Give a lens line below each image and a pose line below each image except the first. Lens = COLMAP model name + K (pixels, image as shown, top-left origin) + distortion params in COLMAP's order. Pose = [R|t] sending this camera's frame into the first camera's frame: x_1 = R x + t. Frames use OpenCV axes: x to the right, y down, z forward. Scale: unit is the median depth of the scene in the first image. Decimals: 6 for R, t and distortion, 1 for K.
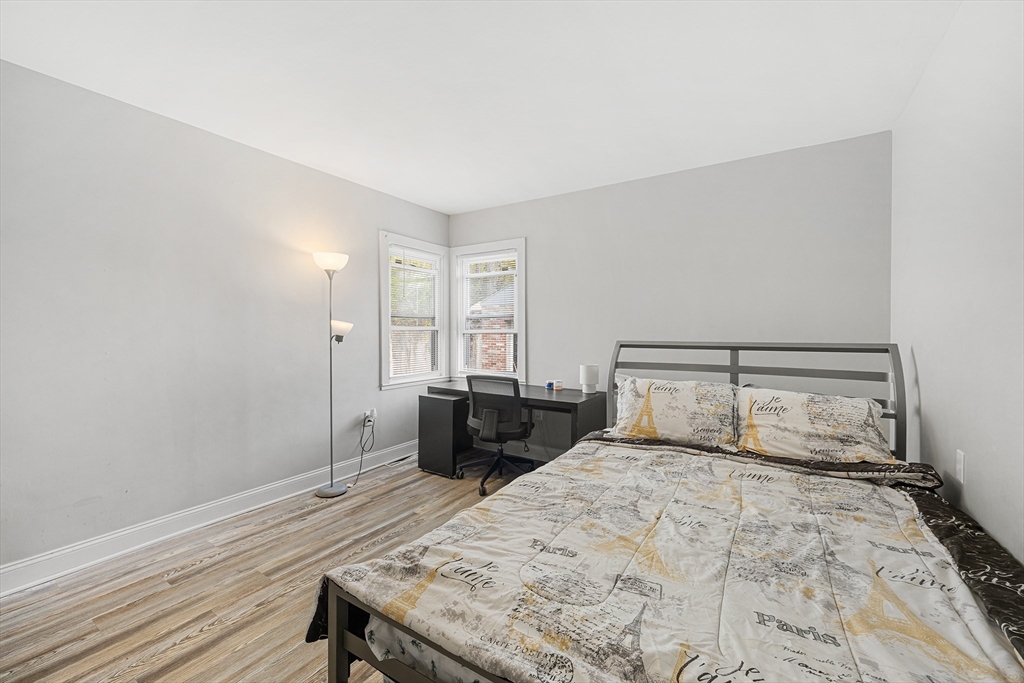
lens RADIAL K [[408.9, 0, 510.1], [0, 408.9, 339.9], [0, 0, 1]] dist [0.003486, -0.001125]
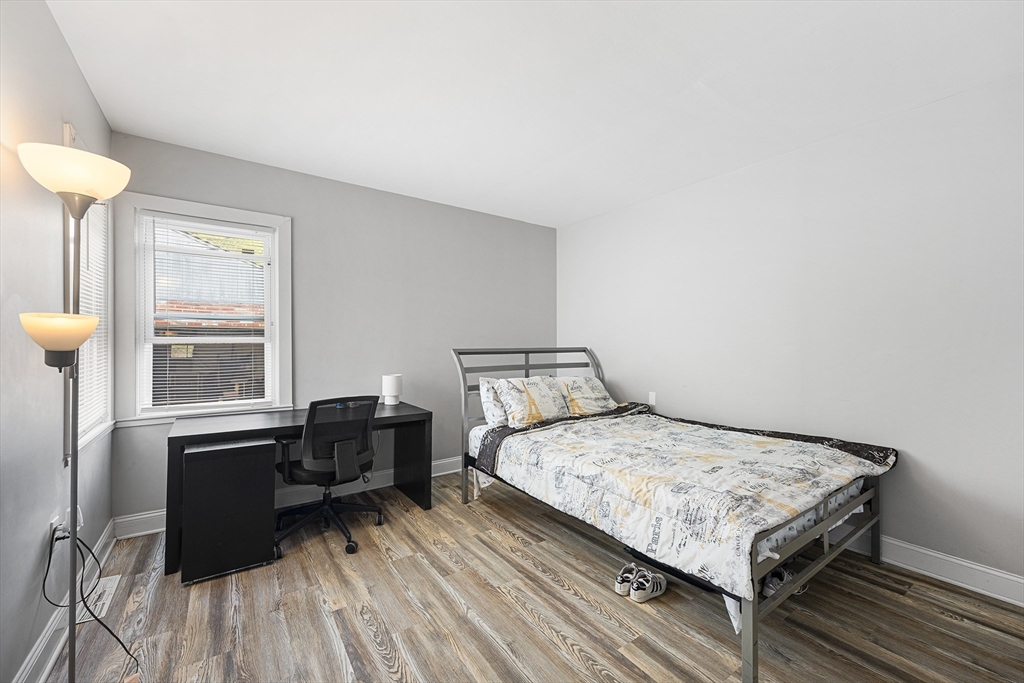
lens RADIAL K [[408.9, 0, 510.1], [0, 408.9, 343.4], [0, 0, 1]] dist [0.003486, -0.001125]
pose [[0.381689, -0.005453, 0.924275, -0.797714], [0.020028, 0.999797, -0.002372, -0.008838], [-0.924074, 0.019417, 0.381721, 0.507229]]
